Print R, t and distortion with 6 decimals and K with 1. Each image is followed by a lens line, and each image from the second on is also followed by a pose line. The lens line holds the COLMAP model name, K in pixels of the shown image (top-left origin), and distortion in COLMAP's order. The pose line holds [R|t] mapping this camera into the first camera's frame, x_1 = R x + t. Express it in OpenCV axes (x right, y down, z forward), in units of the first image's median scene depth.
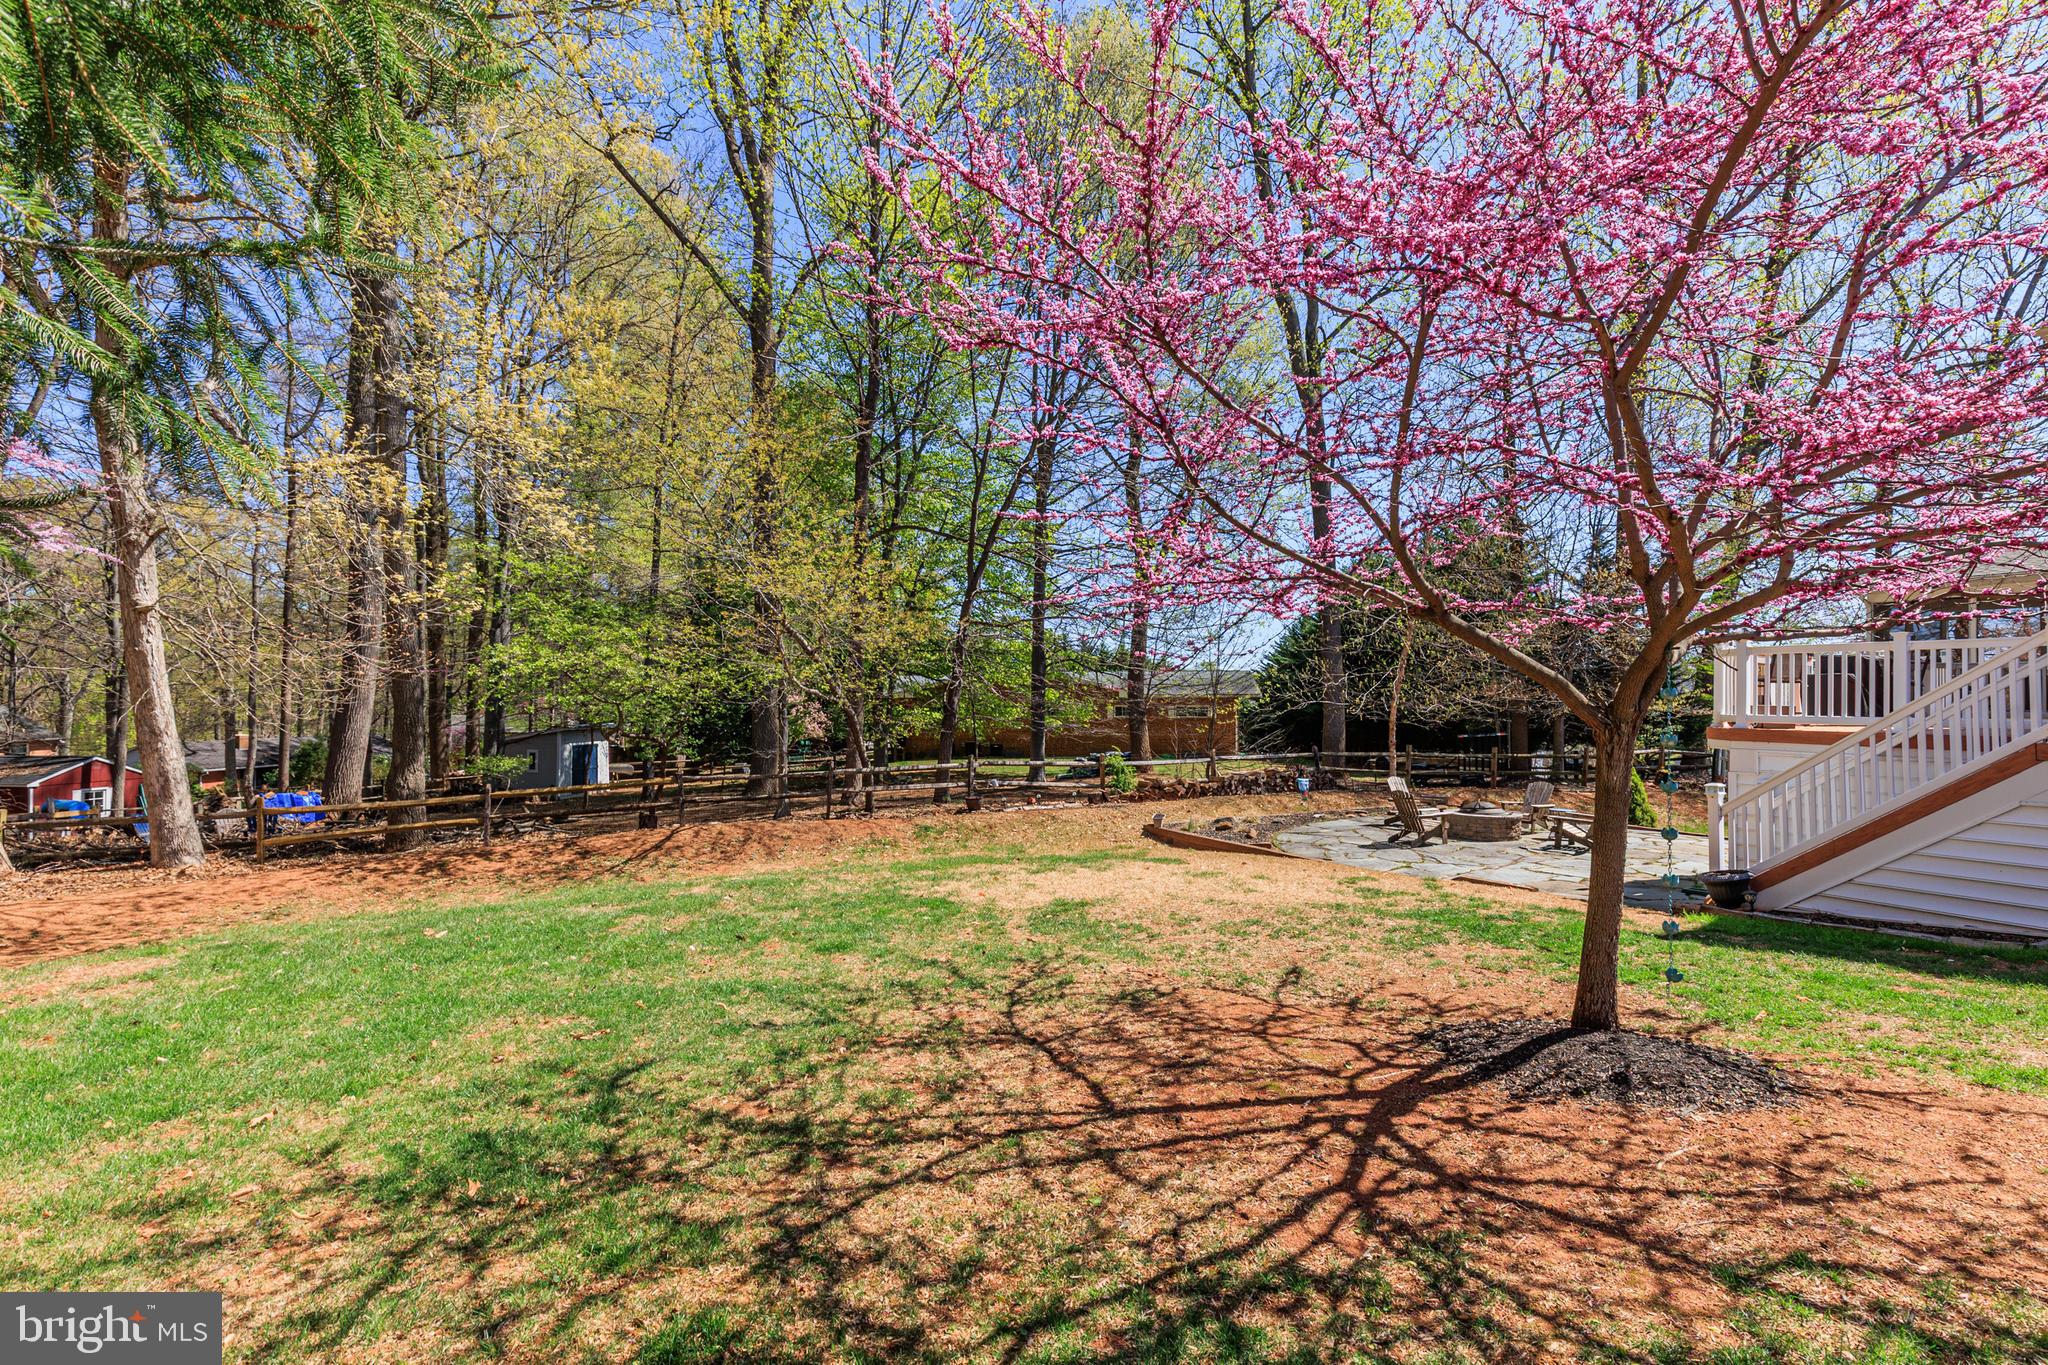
lens RADIAL K [[916.2, 0, 1028.1], [0, 916.2, 702.9], [0, 0, 1]] dist [0.011468, -0.004442]
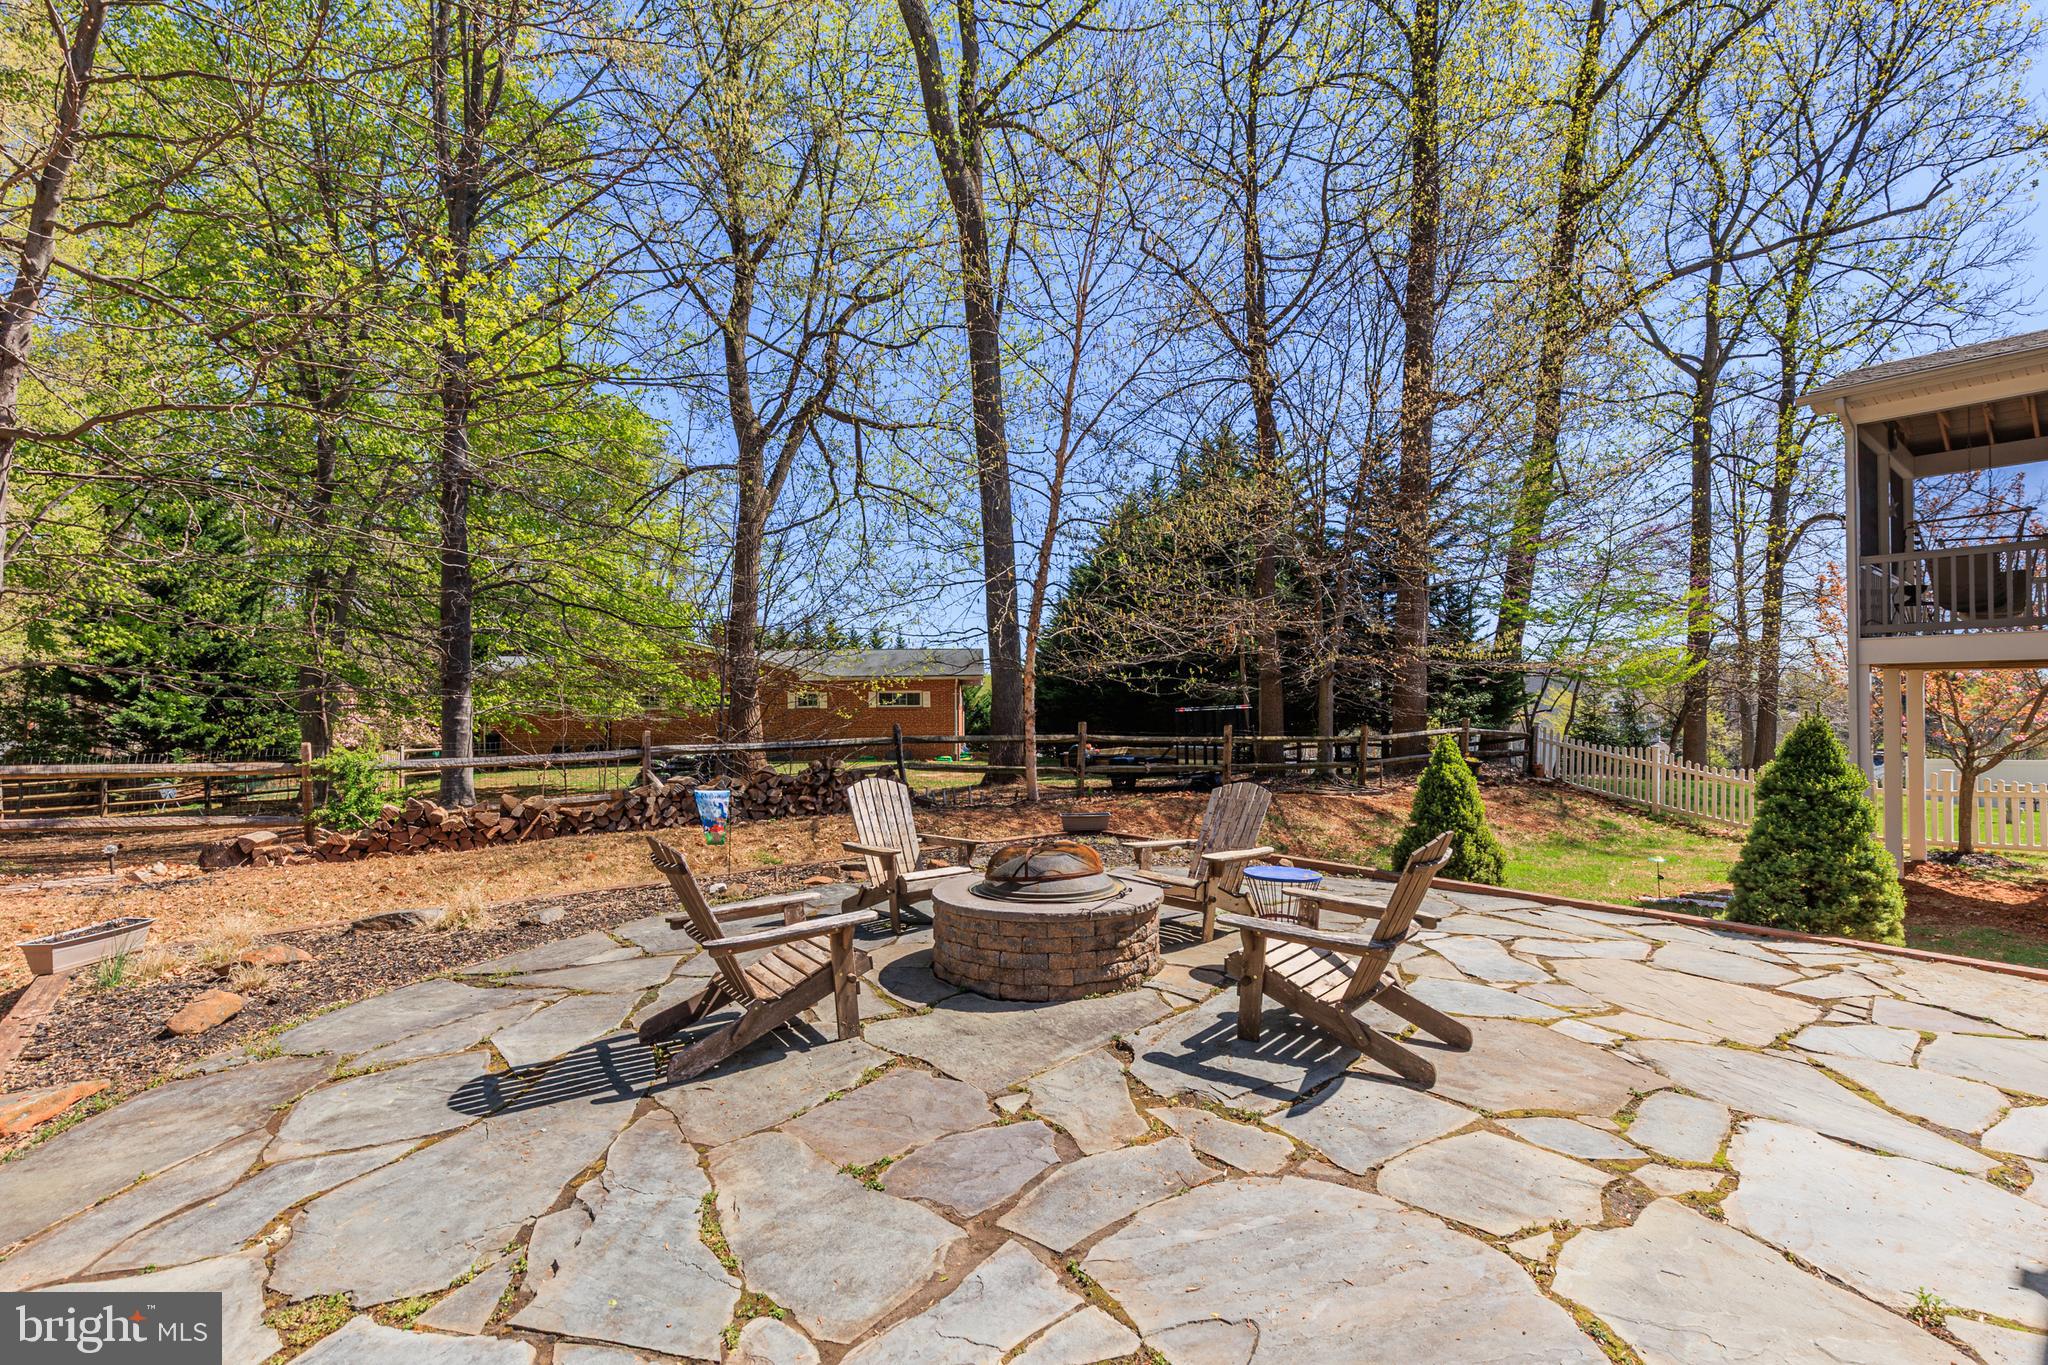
lens RADIAL K [[916.2, 0, 1028.1], [0, 916.2, 702.9], [0, 0, 1]] dist [0.011468, -0.004442]
pose [[0.982247, -0.010758, 0.187284, 0.380356], [0.012102, 0.999909, -0.006035, 0.051340], [-0.187201, 0.008194, 0.982287, 0.615400]]
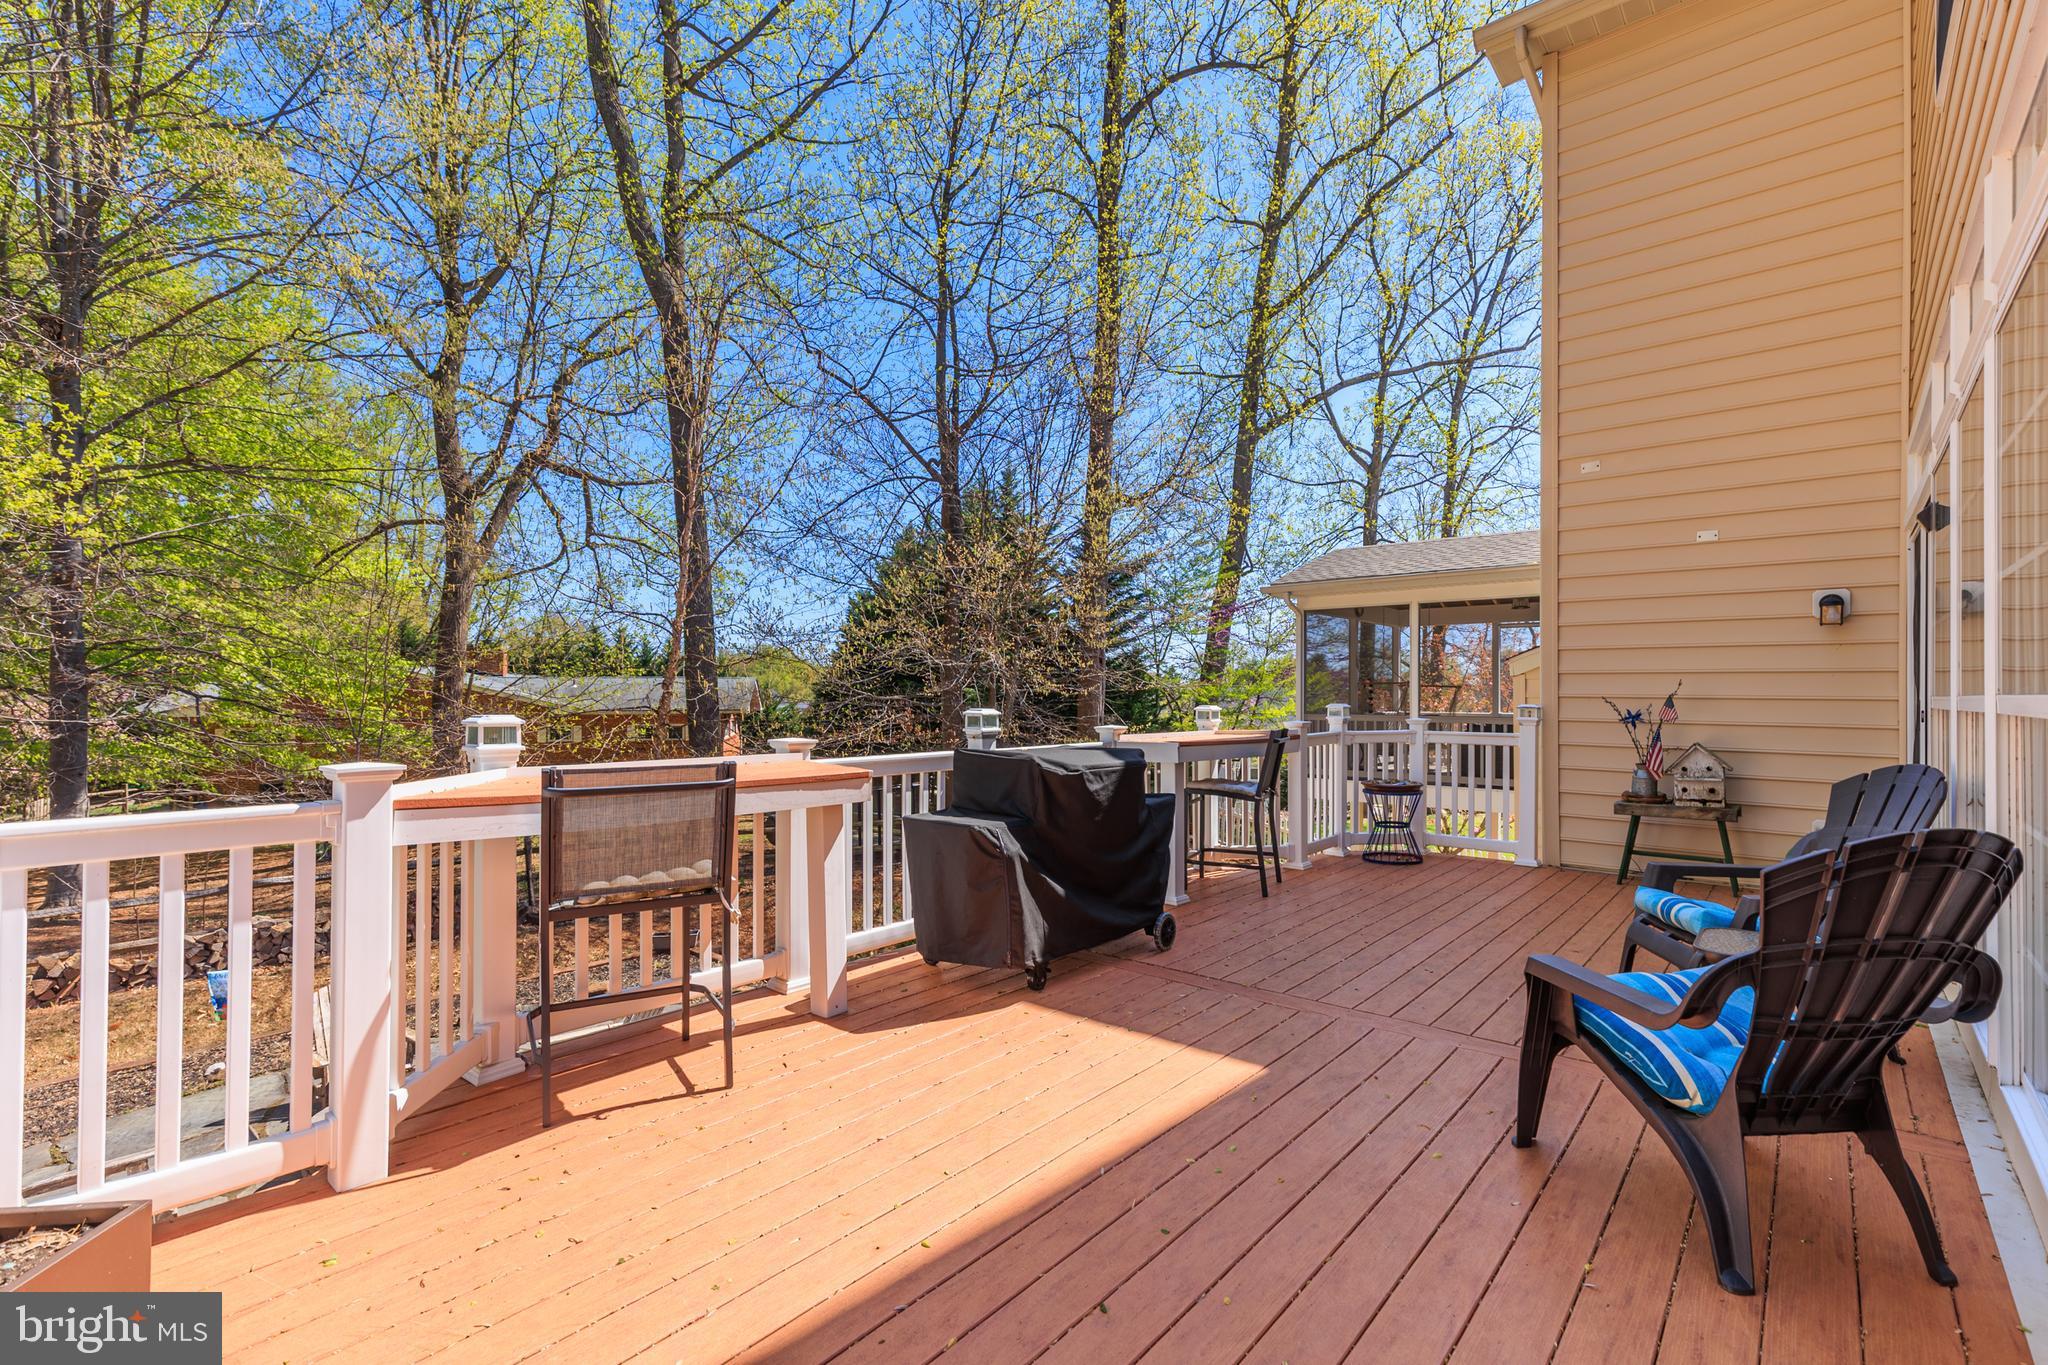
lens RADIAL K [[916.2, 0, 1028.1], [0, 916.2, 702.9], [0, 0, 1]] dist [0.011468, -0.004442]
pose [[0.935408, -0.003516, 0.353552, 0.532689], [0.002093, 0.999988, 0.004406, -0.051267], [-0.353563, -0.003381, 0.935405, 0.478902]]
